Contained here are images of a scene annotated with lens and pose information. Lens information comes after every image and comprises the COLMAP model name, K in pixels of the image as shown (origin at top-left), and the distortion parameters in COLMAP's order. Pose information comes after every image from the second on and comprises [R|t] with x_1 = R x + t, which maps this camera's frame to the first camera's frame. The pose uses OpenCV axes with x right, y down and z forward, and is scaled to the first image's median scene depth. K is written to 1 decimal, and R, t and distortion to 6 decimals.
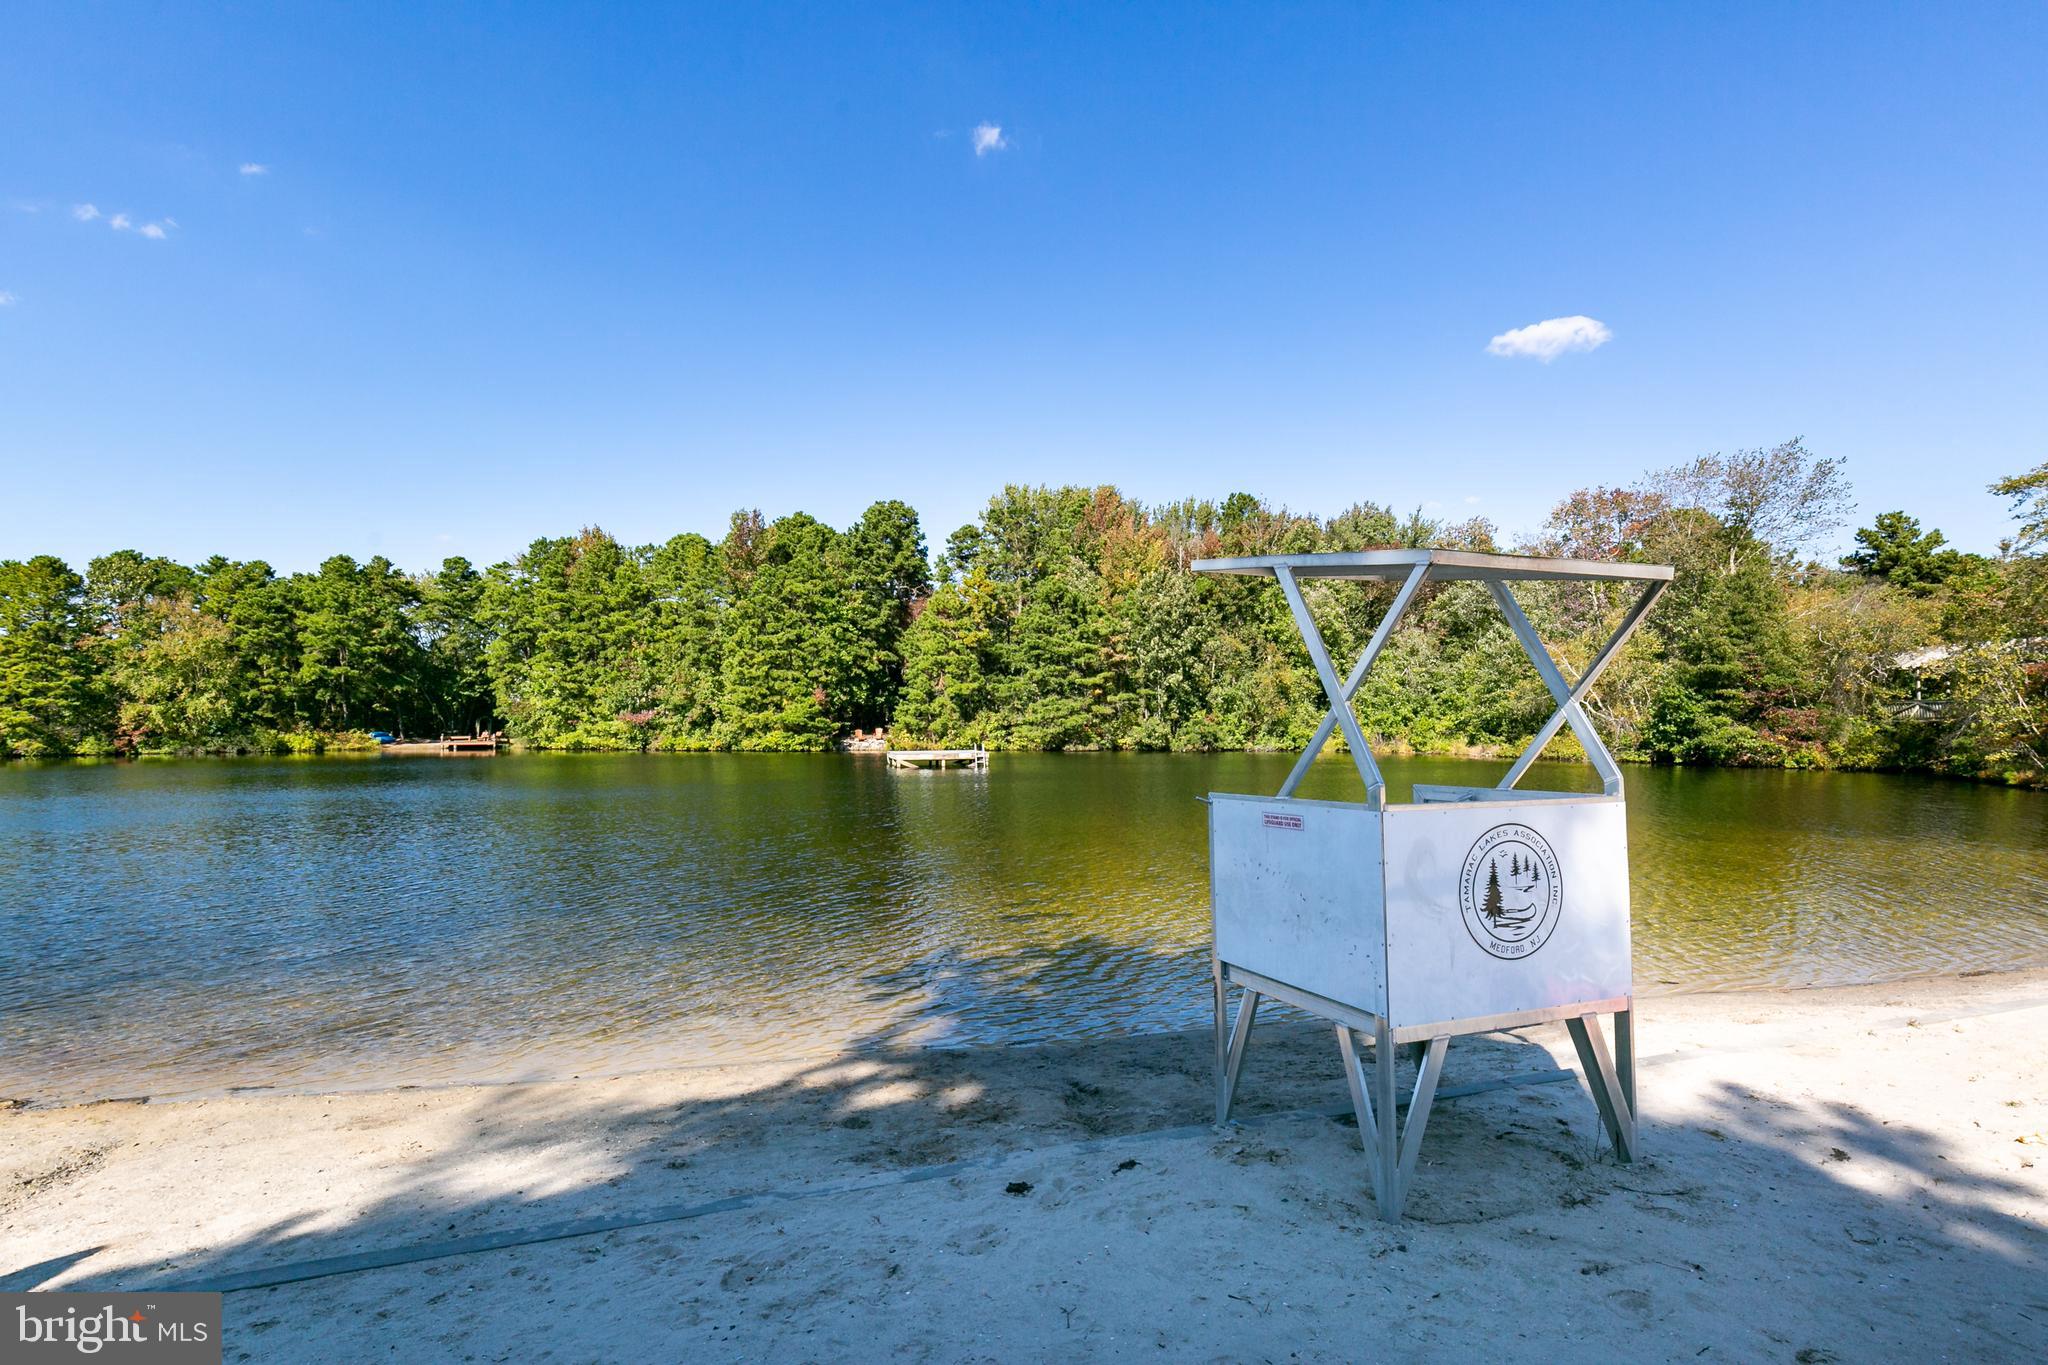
lens RADIAL K [[1033.9, 0, 1025.6], [0, 1033.9, 687.9], [0, 0, 1]] dist [-0.001158, -0.000294]
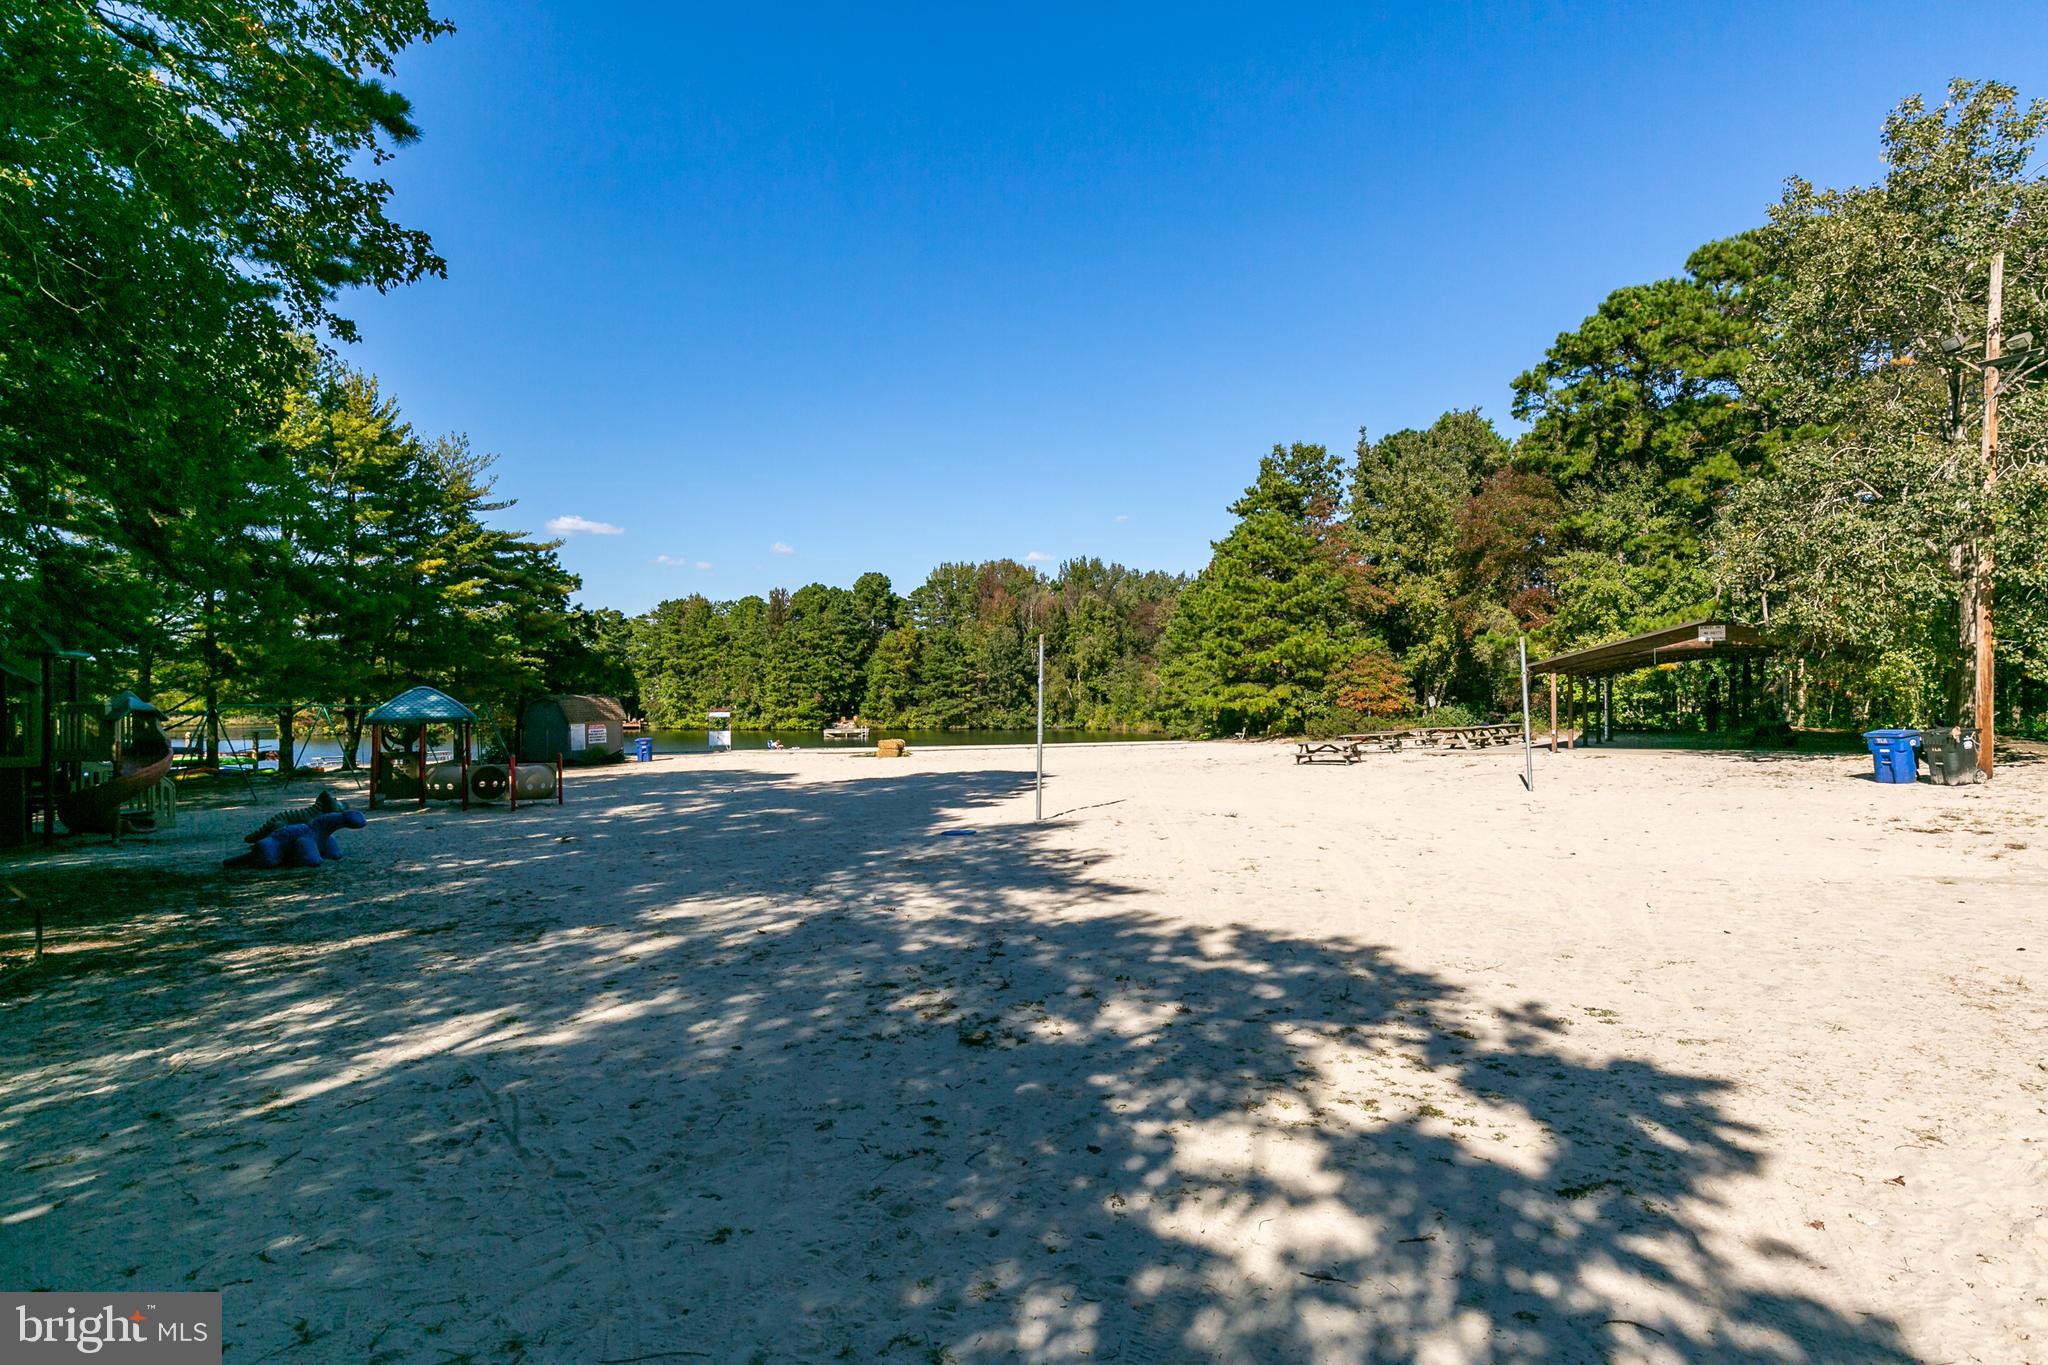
lens RADIAL K [[1106.2, 0, 1021.9], [0, 1106.2, 682.7], [0, 0, 1]] dist [0.004804, 0.001088]
pose [[0.991607, -0.008909, -0.128984, 0.366817], [0.011329, 0.999773, 0.018042, -0.045559], [0.128794, -0.019352, 0.991483, -0.772635]]
